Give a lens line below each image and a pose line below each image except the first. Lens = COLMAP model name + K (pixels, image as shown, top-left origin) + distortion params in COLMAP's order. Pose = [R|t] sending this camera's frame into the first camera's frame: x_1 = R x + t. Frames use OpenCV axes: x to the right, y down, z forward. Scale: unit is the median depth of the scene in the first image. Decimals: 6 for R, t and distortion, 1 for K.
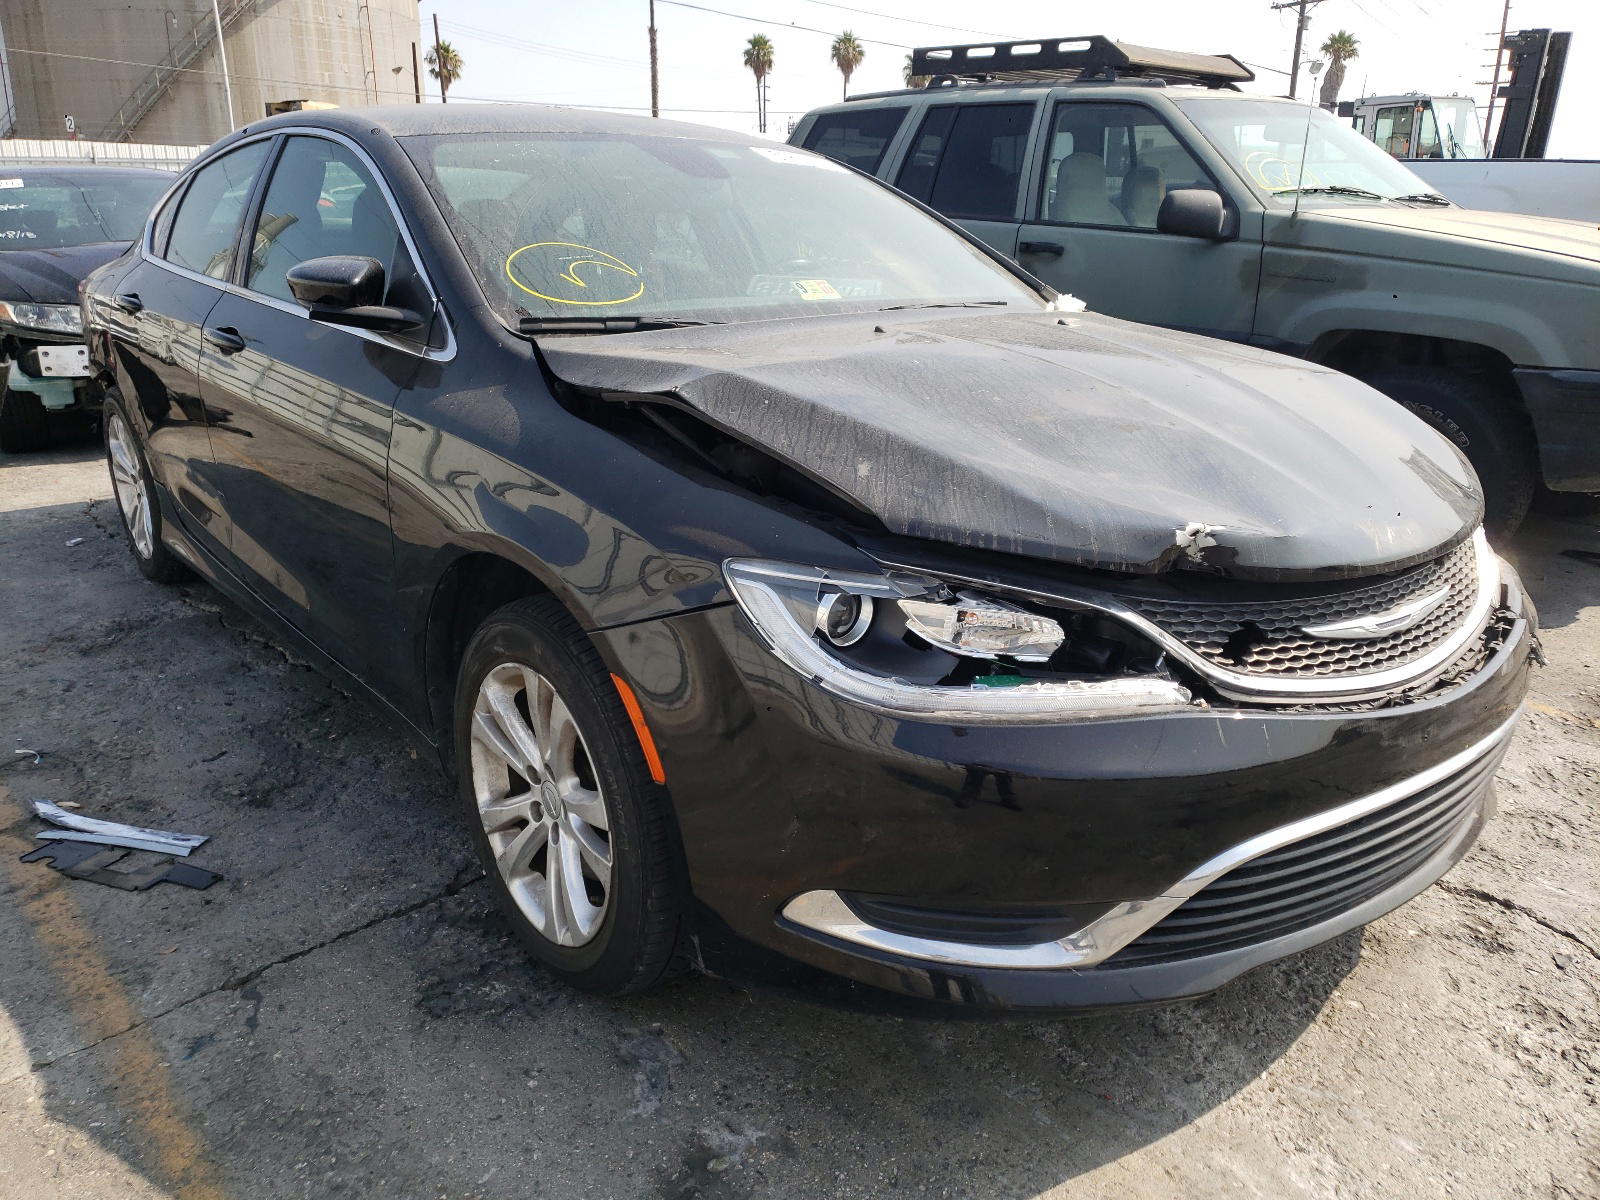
lens RADIAL K [[1341.8, 0, 780.7], [0, 1341.8, 570.2], [0, 0, 1]] dist [-0.018964, 0.063119]
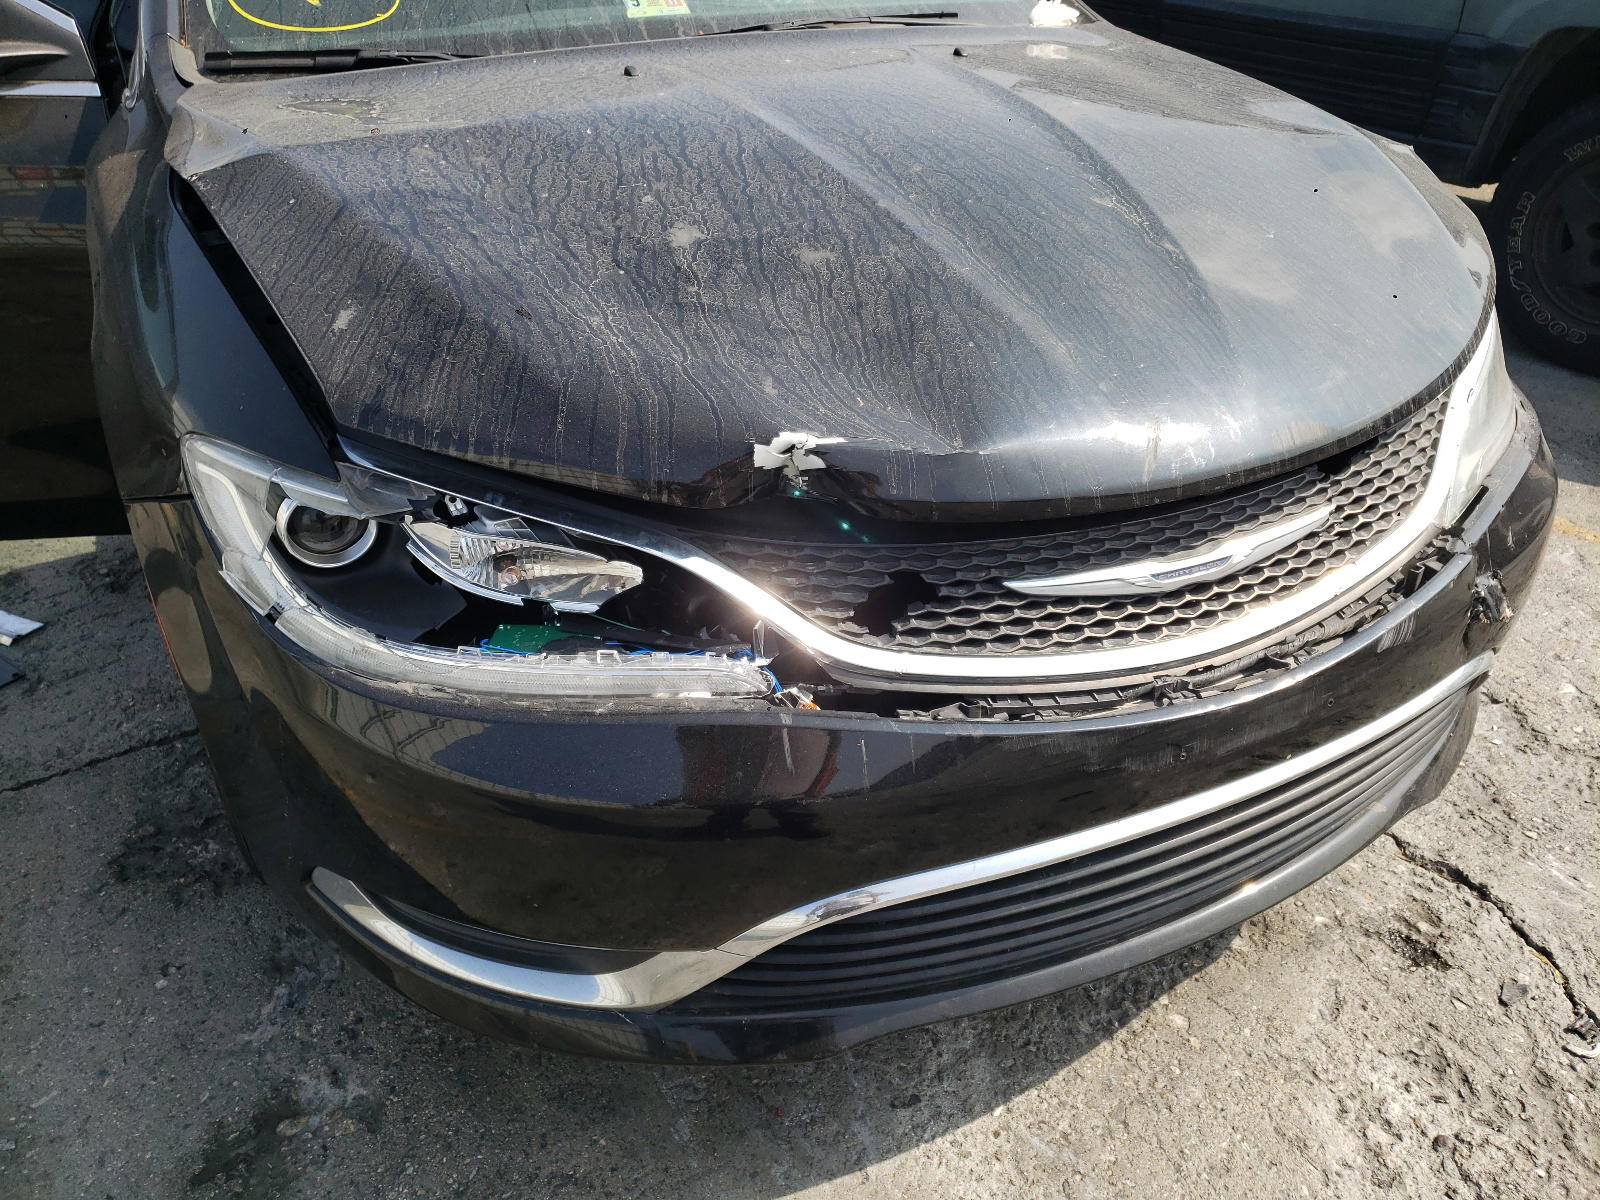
lens RADIAL K [[1341.8, 0, 780.7], [0, 1341.8, 570.2], [0, 0, 1]] dist [-0.018964, 0.063119]
pose [[0.974603, 0.082850, -0.208052, 0.382217], [-0.033589, 0.972618, 0.229968, -0.101680], [0.221408, -0.217139, 0.950699, 0.314359]]
